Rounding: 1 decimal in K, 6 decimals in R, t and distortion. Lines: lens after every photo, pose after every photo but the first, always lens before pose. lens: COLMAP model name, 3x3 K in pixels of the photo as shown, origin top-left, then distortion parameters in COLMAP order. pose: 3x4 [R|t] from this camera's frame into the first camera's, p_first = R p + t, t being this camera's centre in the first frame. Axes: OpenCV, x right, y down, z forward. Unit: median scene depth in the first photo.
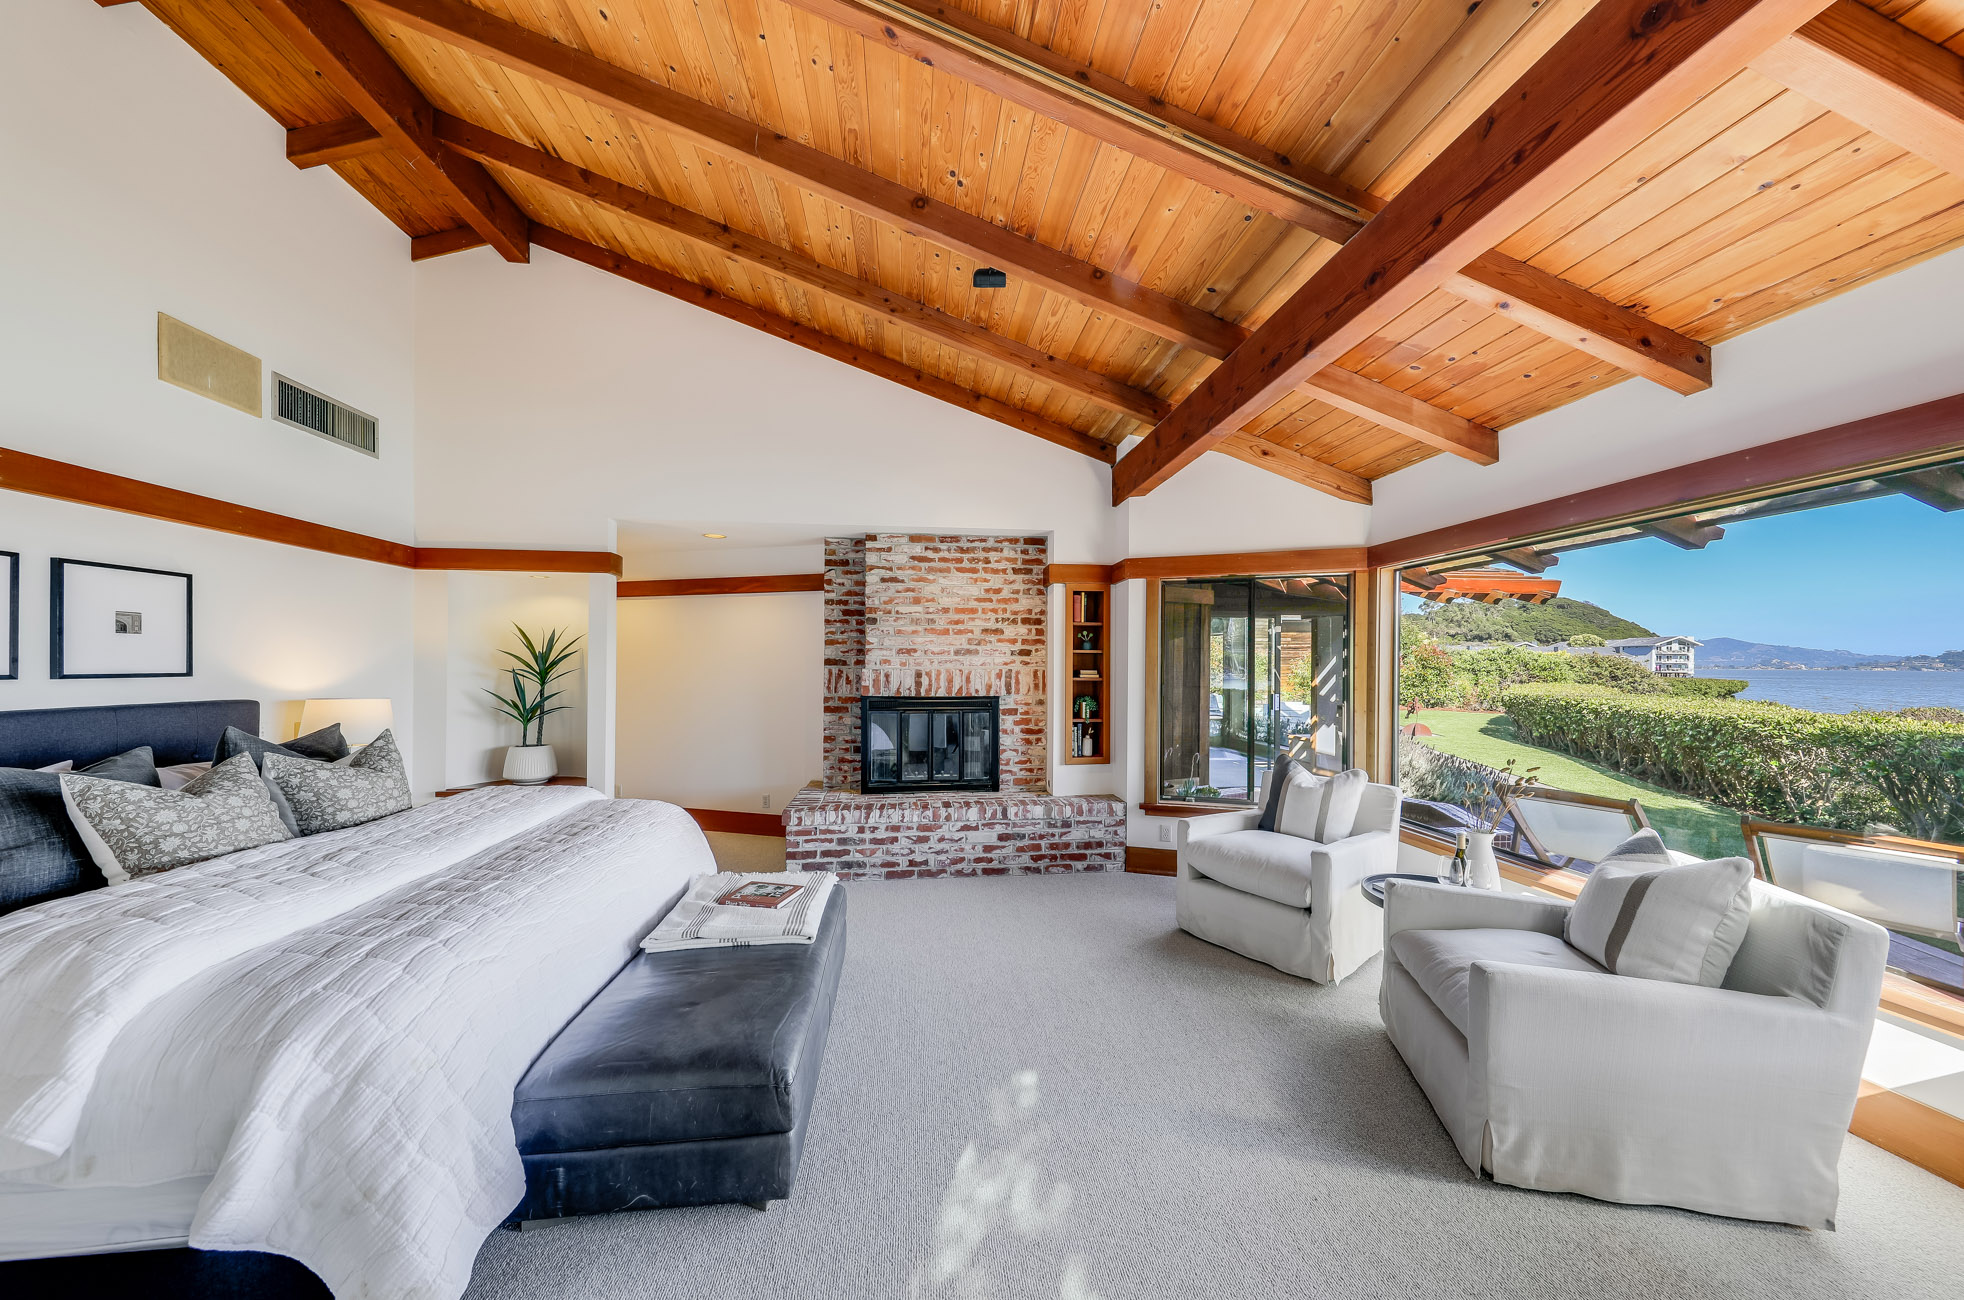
lens RADIAL K [[642.4, 0, 974.2], [0, 642.4, 666.2], [0, 0, 1]] dist [0.010883, -0.002290]
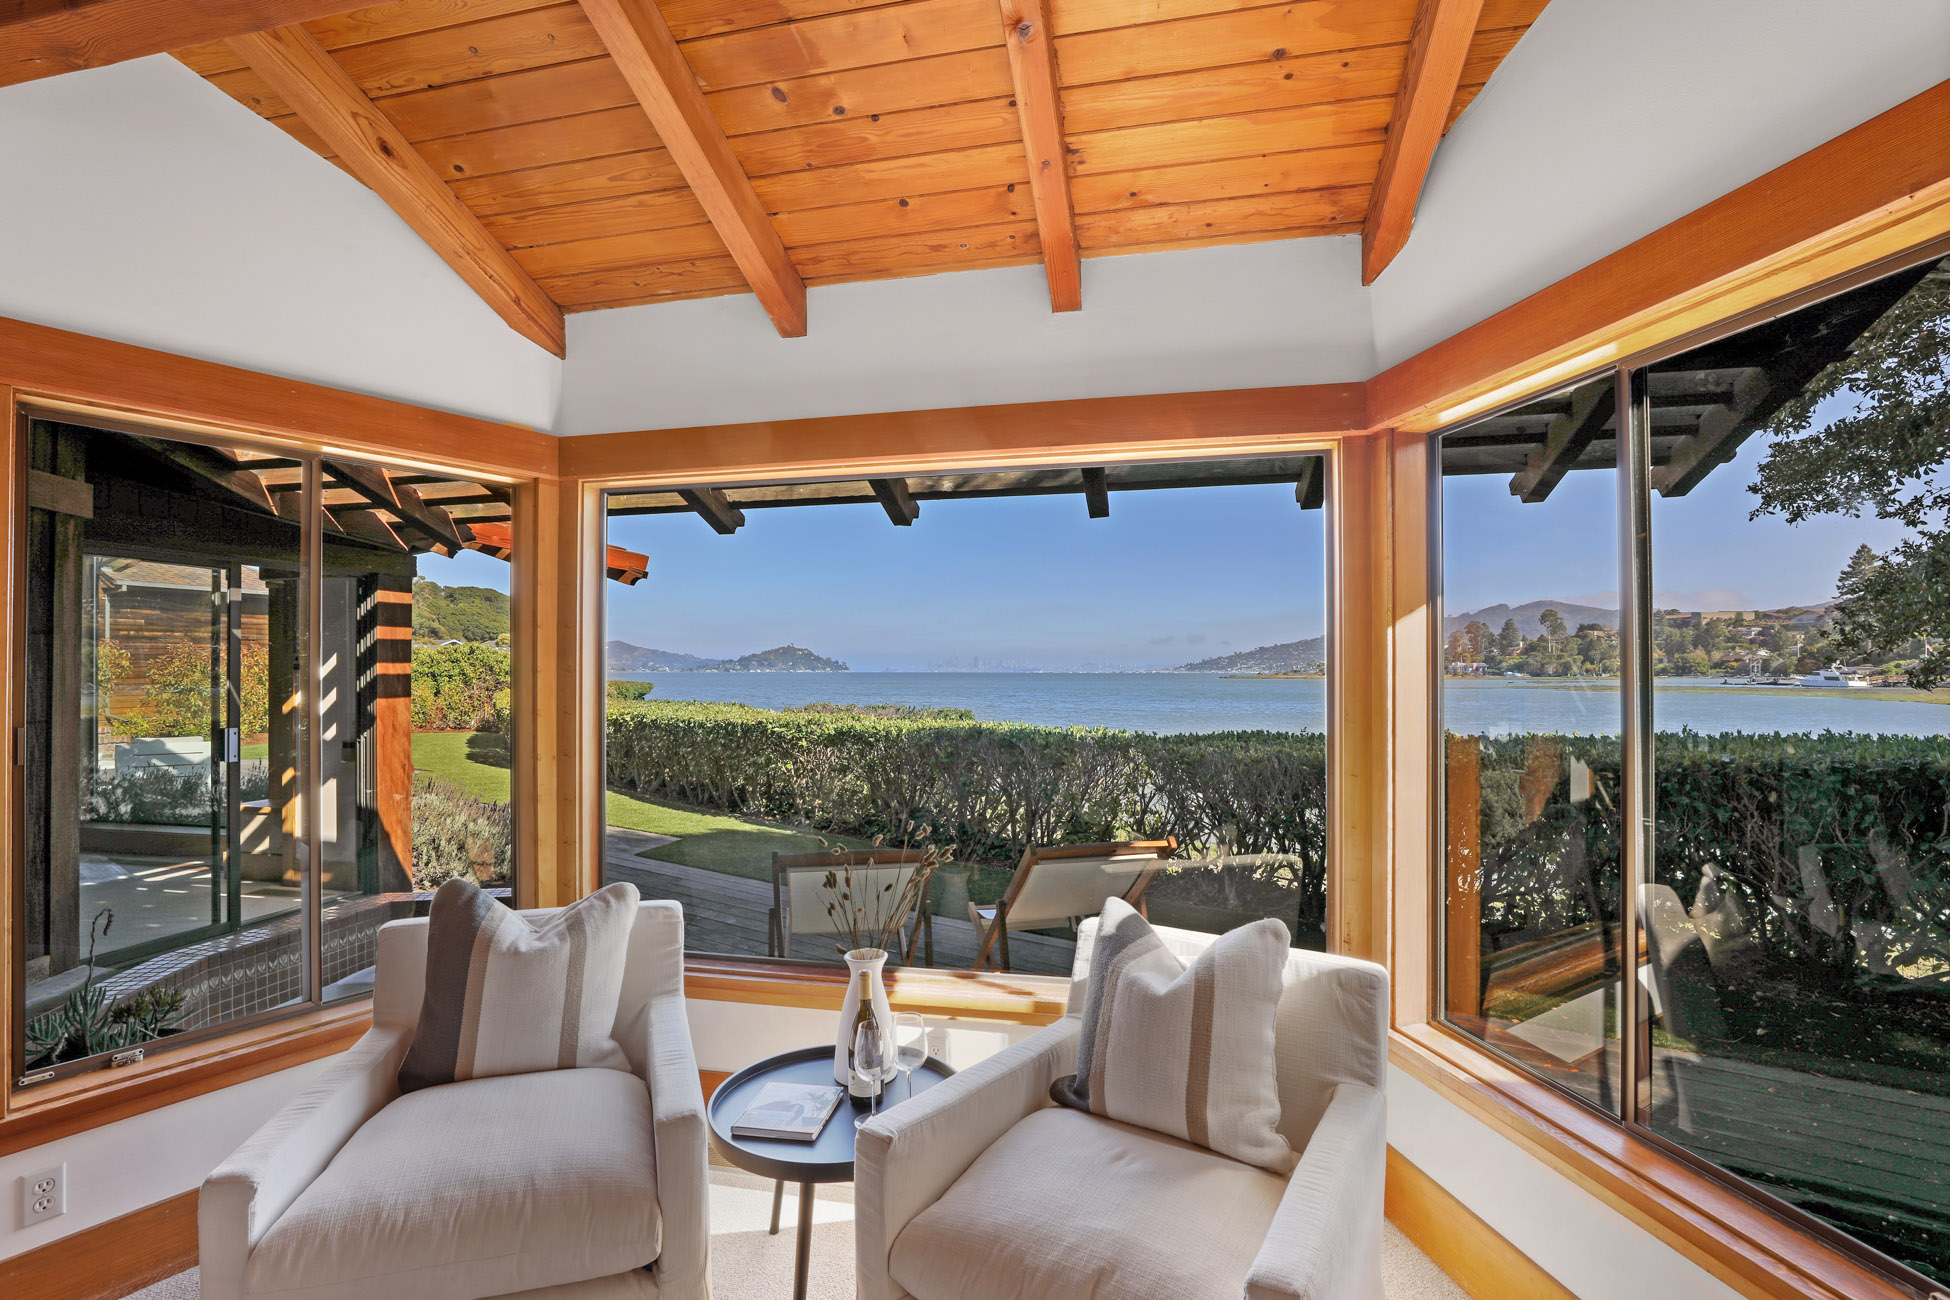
lens RADIAL K [[900.0, 0, 973.9], [0, 900.0, 662.0], [0, 0, 1]] dist [-0.029361, 0.000034]
pose [[0.318472, 0.003309, 0.947926, 0.040954], [0.005676, 0.999969, -0.005397, 0.000627], [-0.947915, 0.007099, 0.318444, 0.462598]]
